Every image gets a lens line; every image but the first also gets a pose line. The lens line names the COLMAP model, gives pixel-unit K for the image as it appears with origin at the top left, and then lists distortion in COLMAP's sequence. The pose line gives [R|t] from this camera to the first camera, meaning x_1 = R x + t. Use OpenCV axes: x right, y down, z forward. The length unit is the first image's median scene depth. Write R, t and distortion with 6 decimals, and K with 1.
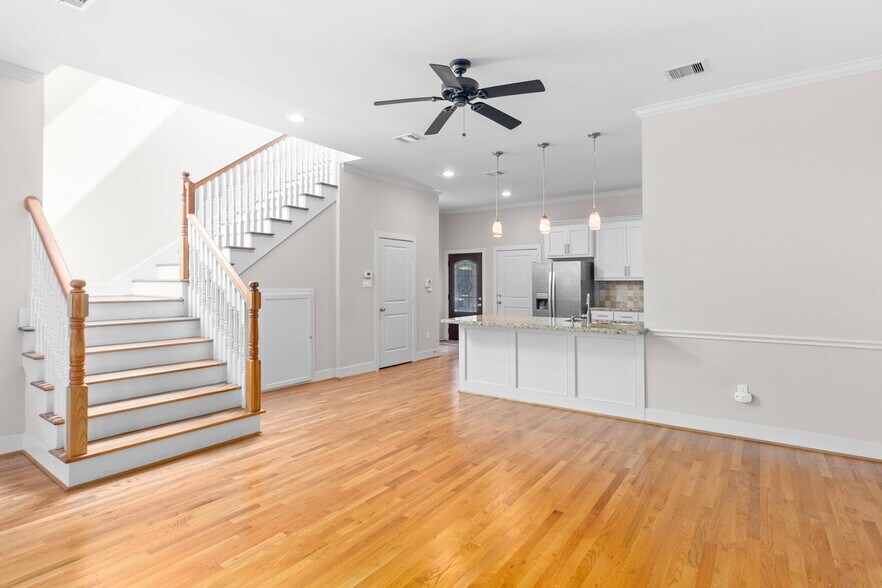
lens RADIAL K [[441.9, 0, 443.4], [0, 441.9, 281.0], [0, 0, 1]] dist [0.001200, 0.000153]
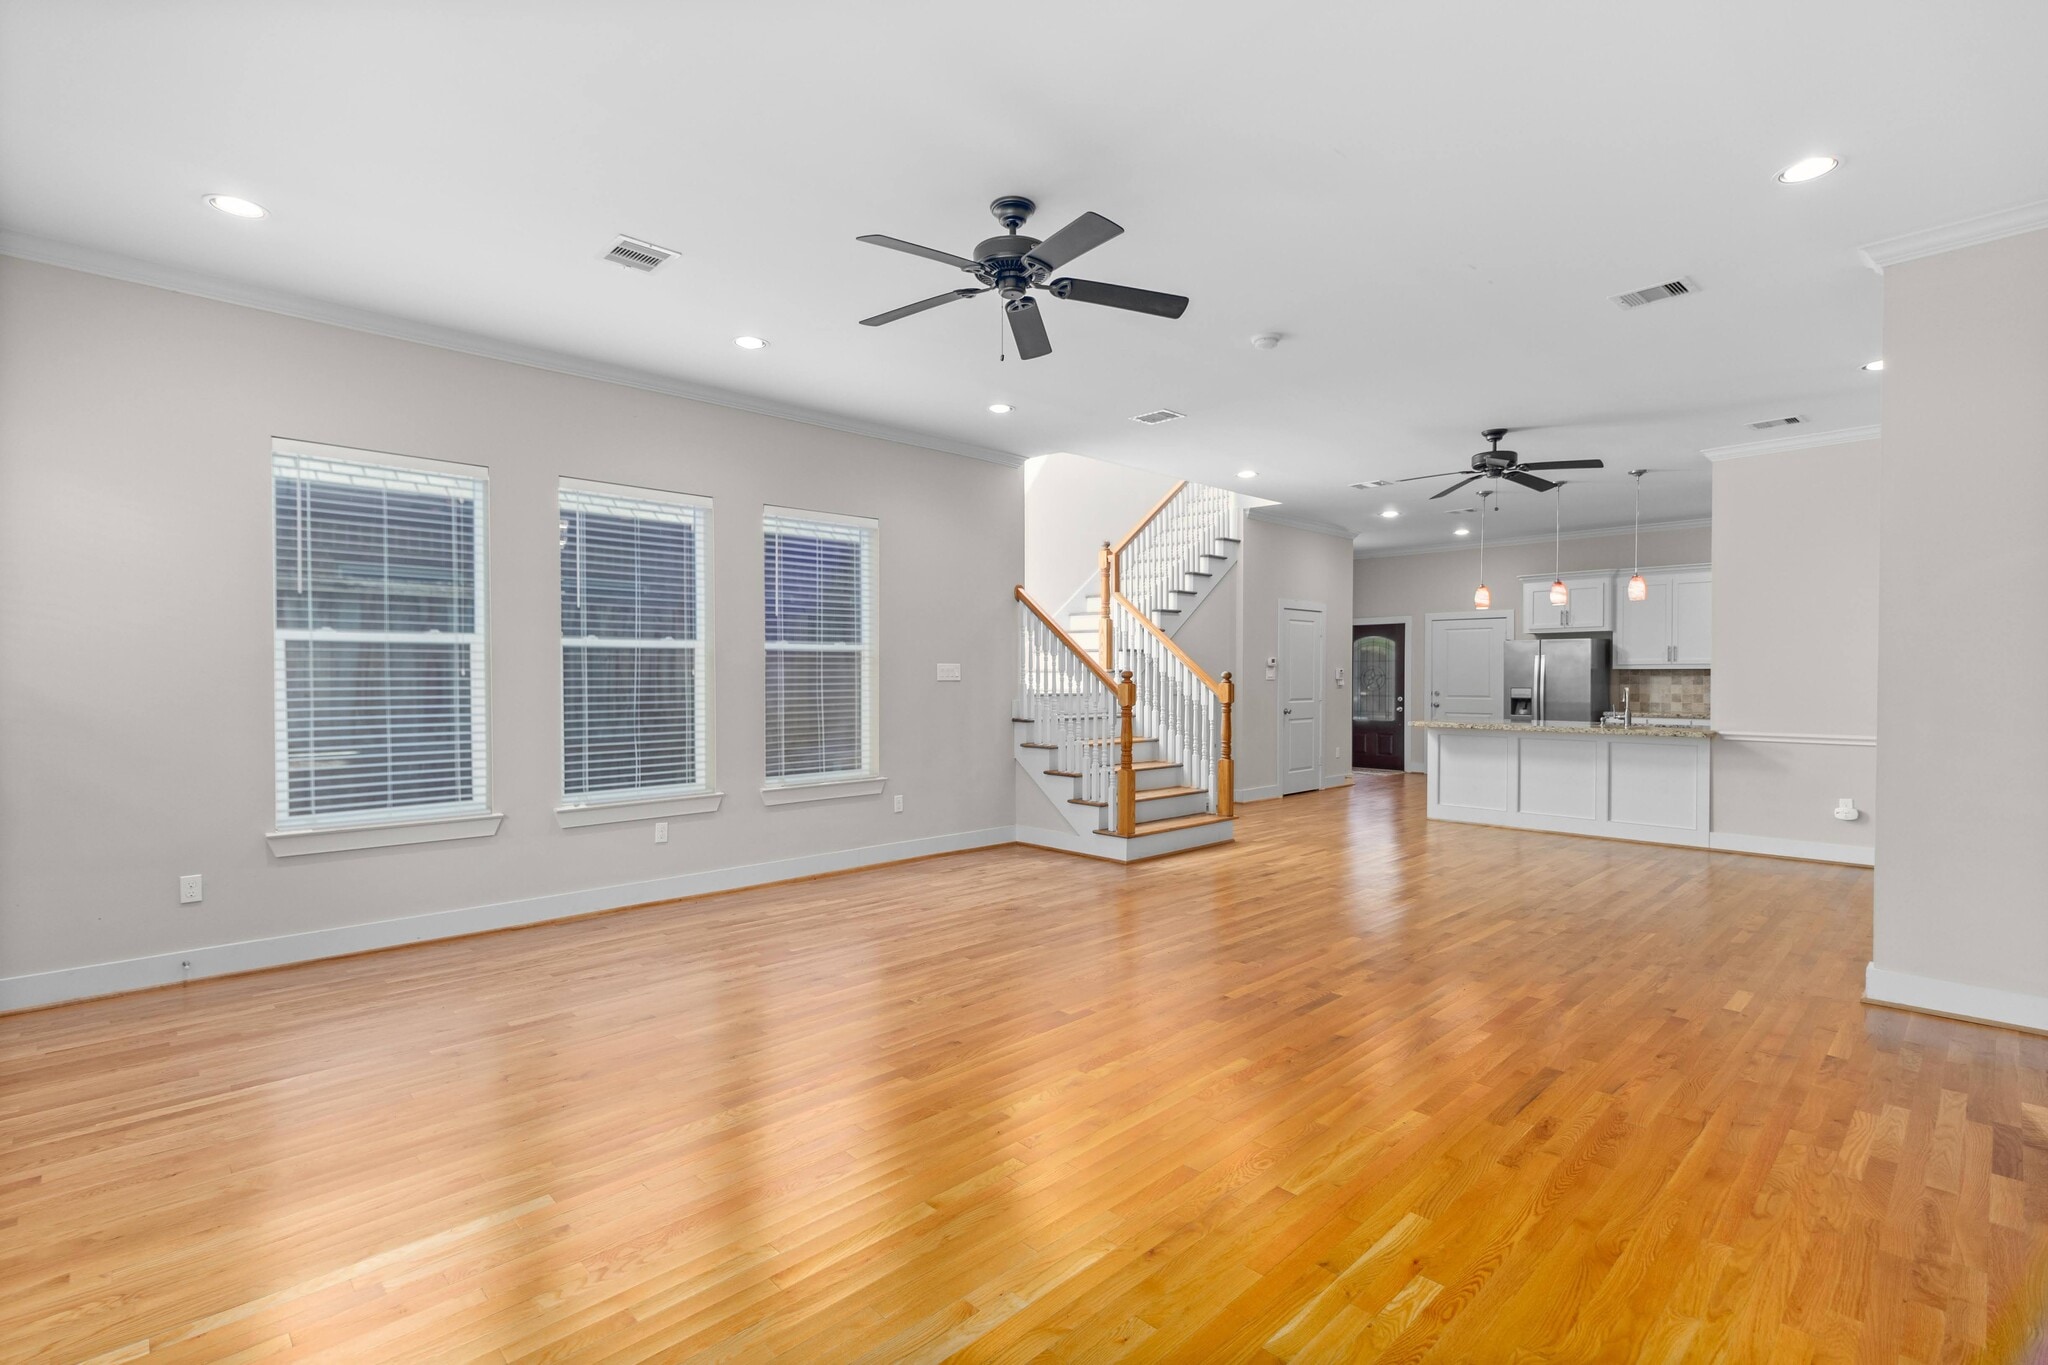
lens RADIAL K [[946.1, 0, 1019.9], [0, 946.1, 698.8], [0, 0, 1]] dist [-0.001208, -0.000049]
pose [[0.983317, 0.003918, -0.181860, -0.311942], [0.002042, 0.999467, 0.032571, -0.005503], [0.181890, -0.032399, 0.982785, -0.608181]]
